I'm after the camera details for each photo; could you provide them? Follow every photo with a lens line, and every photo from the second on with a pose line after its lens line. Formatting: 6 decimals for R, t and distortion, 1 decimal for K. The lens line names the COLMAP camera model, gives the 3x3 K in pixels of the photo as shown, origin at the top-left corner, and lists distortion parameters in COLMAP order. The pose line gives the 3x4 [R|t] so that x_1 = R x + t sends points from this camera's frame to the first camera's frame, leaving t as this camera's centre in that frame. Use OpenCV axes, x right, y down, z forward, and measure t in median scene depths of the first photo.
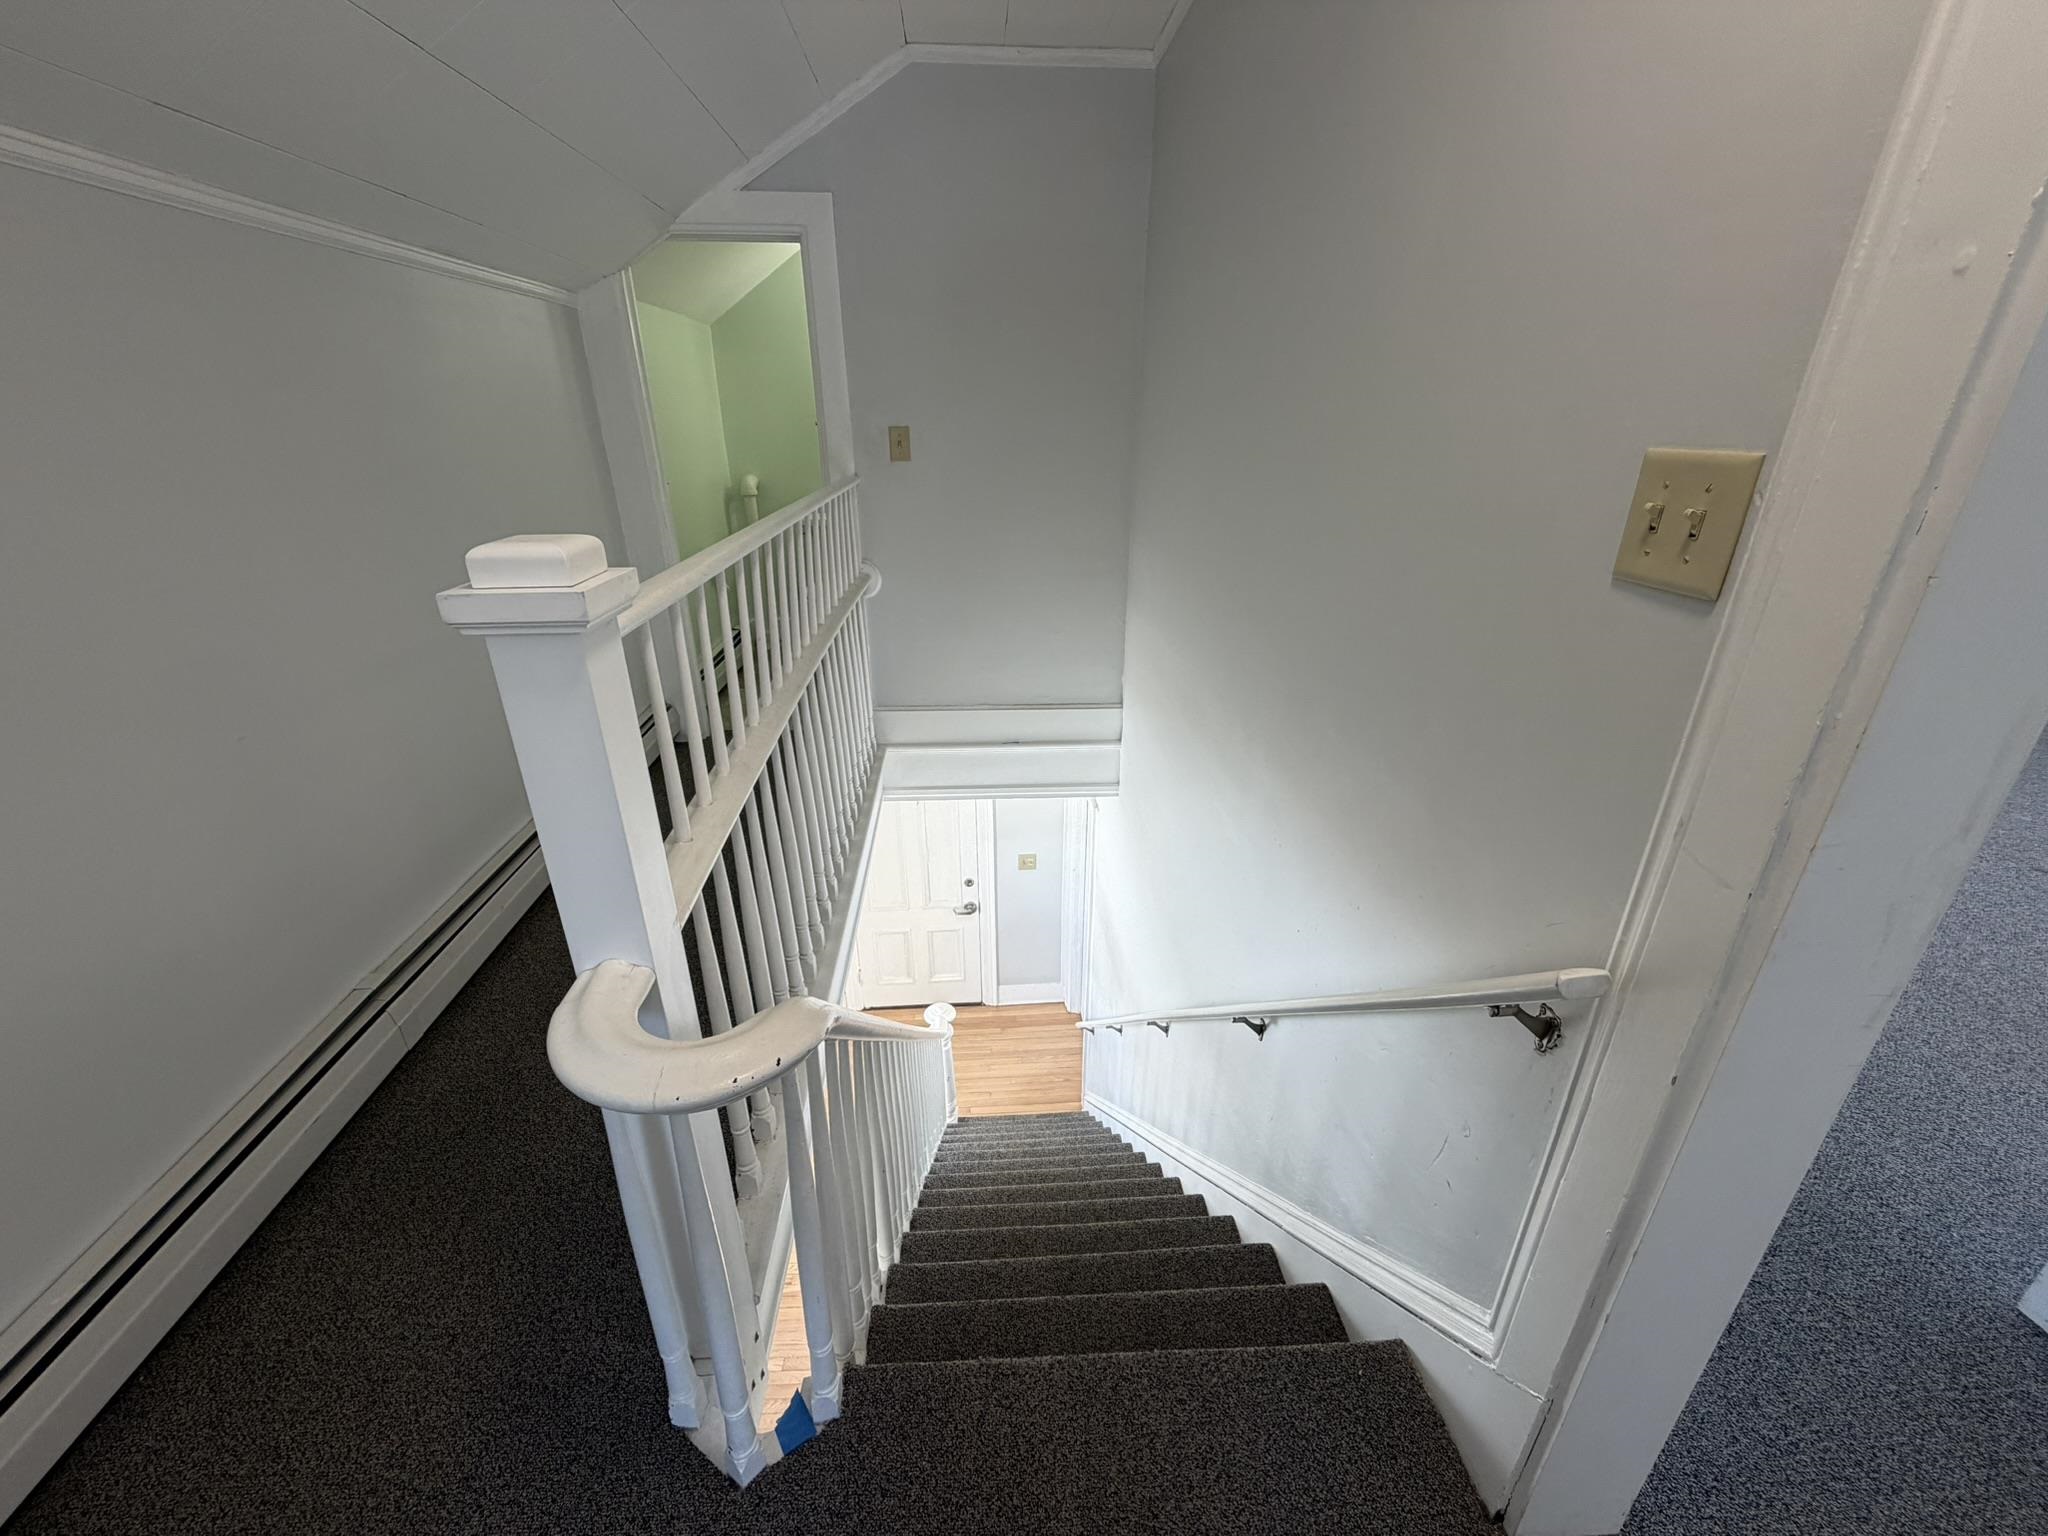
lens RADIAL K [[814.5, 0, 1015.1], [0, 814.5, 764.7], [0, 0, 1]] dist [0.007333, 0.000160]
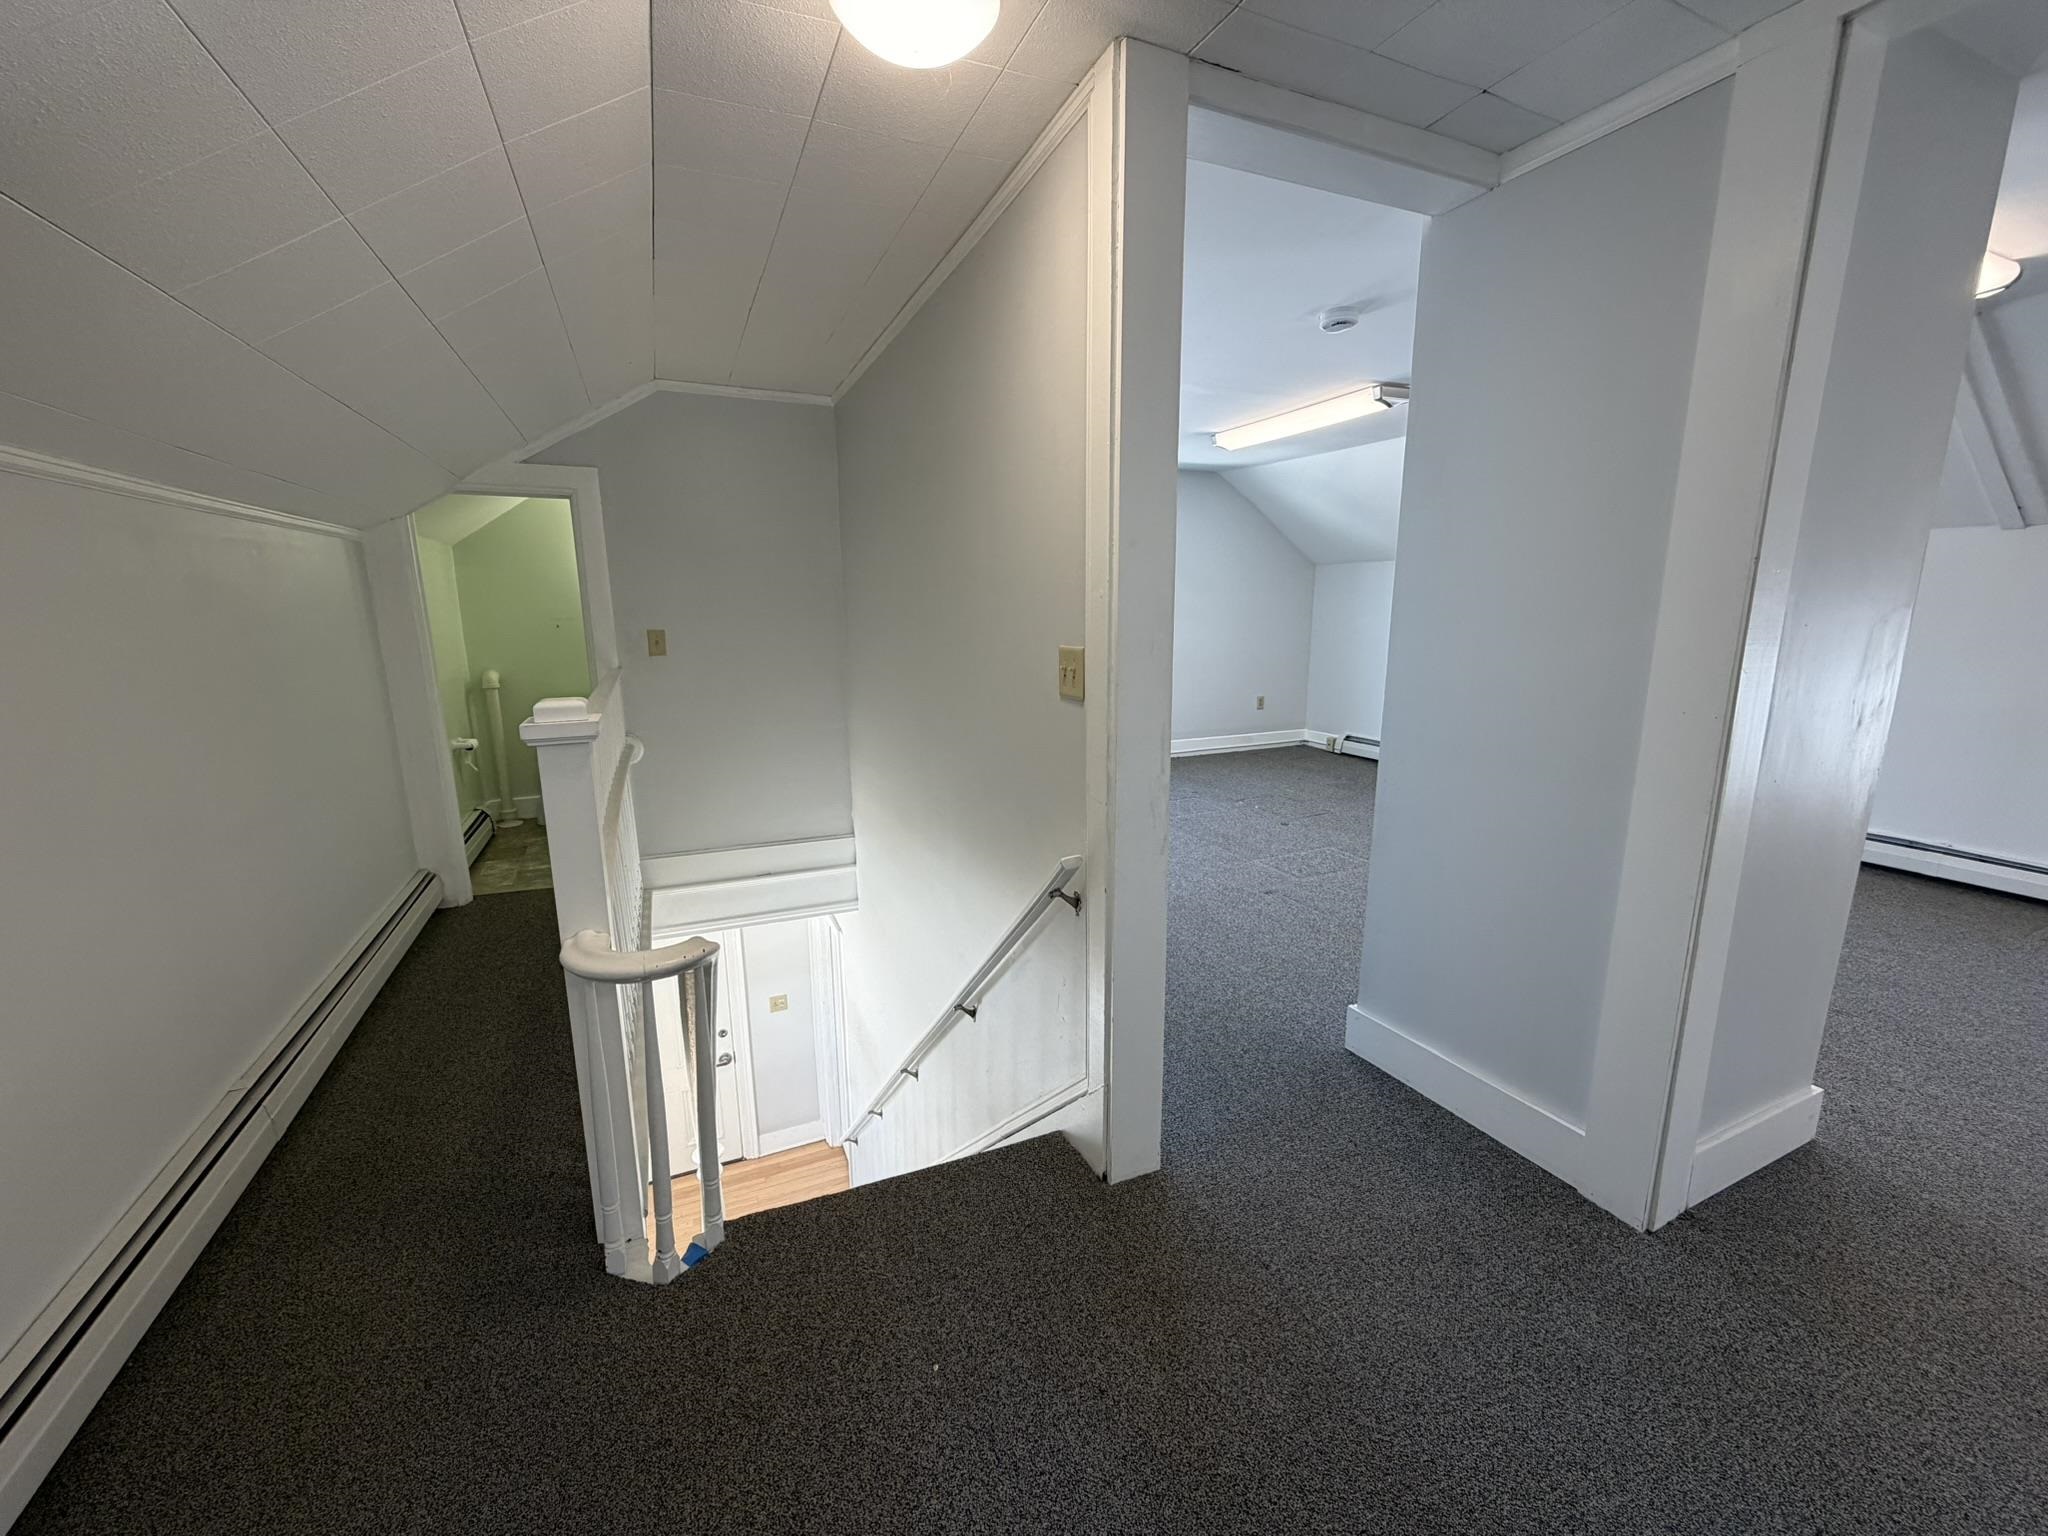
lens RADIAL K [[812.2, 0, 1020.2], [0, 812.2, 767.4], [0, 0, 1]] dist [-0.003647, 0.001125]
pose [[0.936899, -0.070232, 0.342472, -0.061812], [0.140650, 0.972559, -0.185329, 0.116041], [-0.320058, 0.221803, 0.921068, -0.322375]]
